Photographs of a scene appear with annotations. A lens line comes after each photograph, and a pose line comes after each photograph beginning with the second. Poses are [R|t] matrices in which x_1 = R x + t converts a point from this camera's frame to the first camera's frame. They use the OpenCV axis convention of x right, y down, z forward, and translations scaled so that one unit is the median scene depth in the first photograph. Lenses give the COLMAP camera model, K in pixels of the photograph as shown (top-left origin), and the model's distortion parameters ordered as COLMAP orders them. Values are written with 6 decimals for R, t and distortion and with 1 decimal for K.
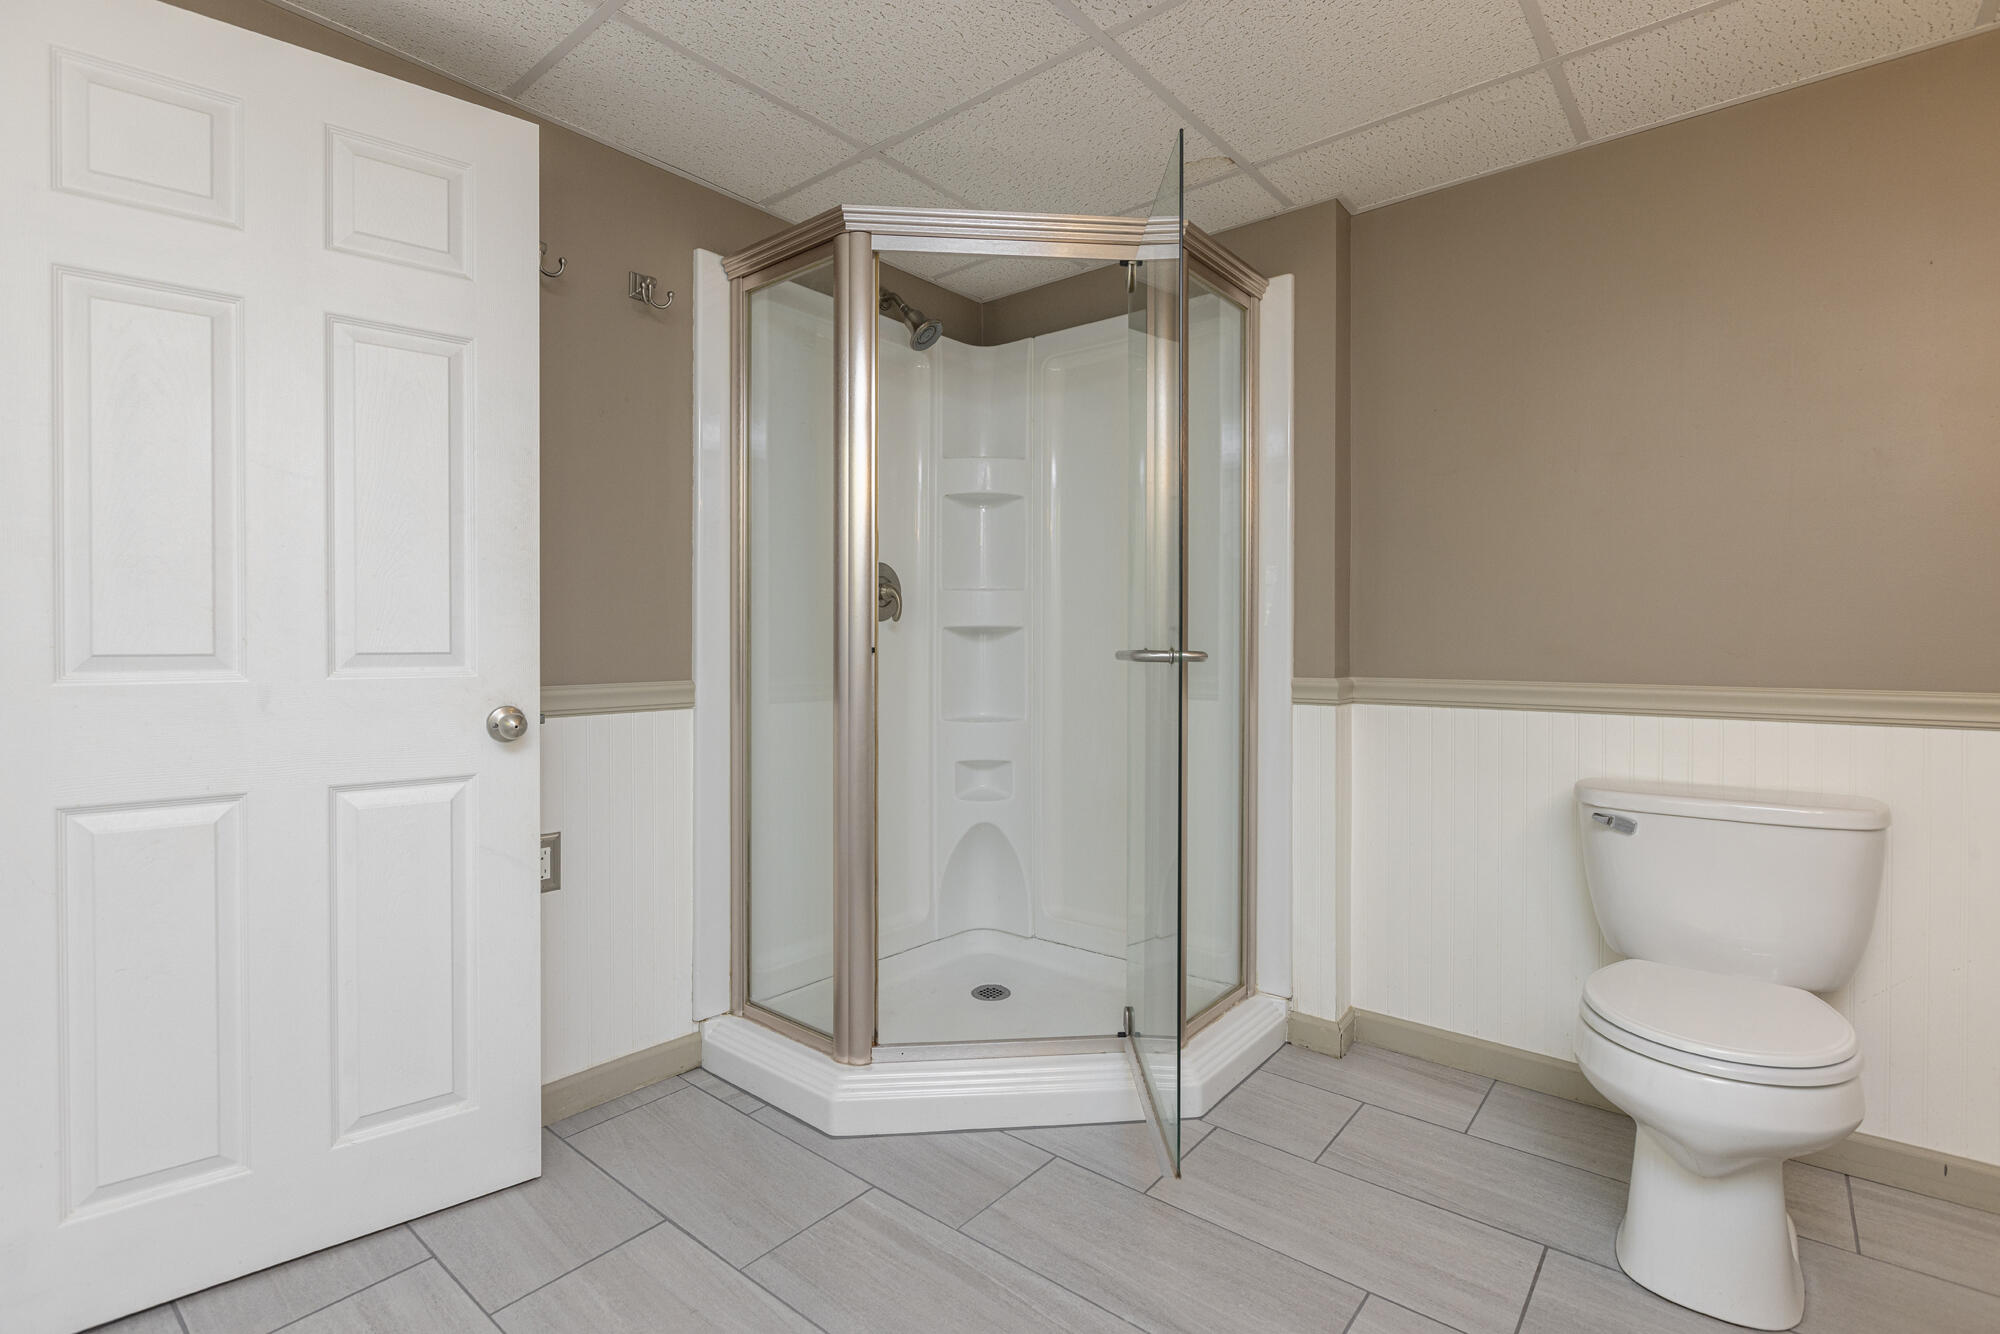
lens RADIAL K [[956.6, 0, 1001.9], [0, 956.6, 656.2], [0, 0, 1]] dist [0.003477, 0.000532]
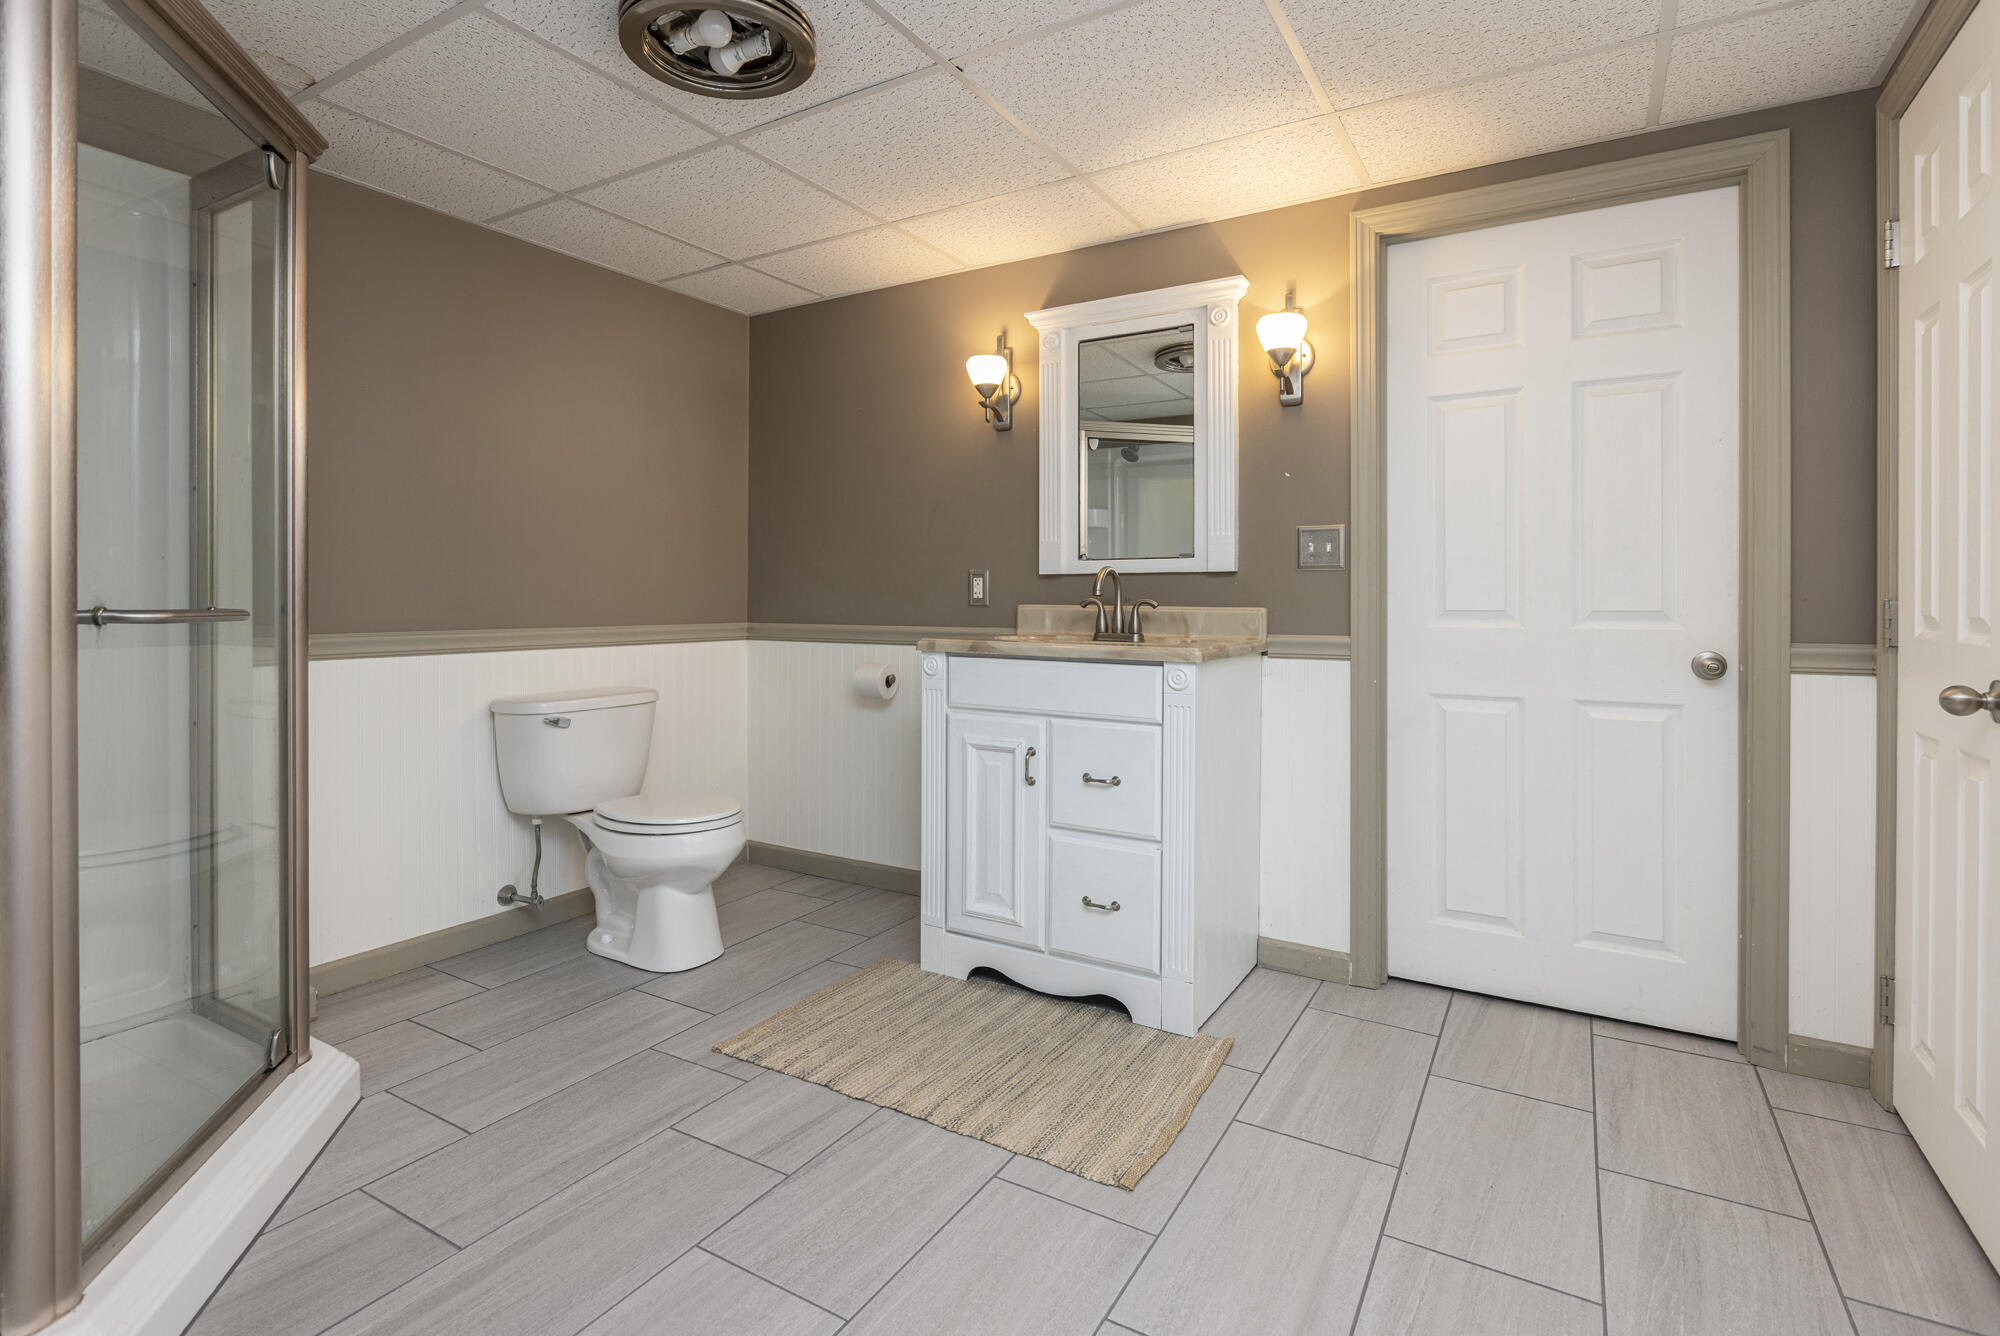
lens RADIAL K [[956.6, 0, 1006.4], [0, 956.6, 607.4], [0, 0, 1]] dist [0.003477, 0.000532]
pose [[-0.181175, -0.004502, 0.983441, -1.005897], [0.006284, 0.999964, 0.005735, -0.007496], [-0.983431, 0.007219, -0.181140, 0.641948]]
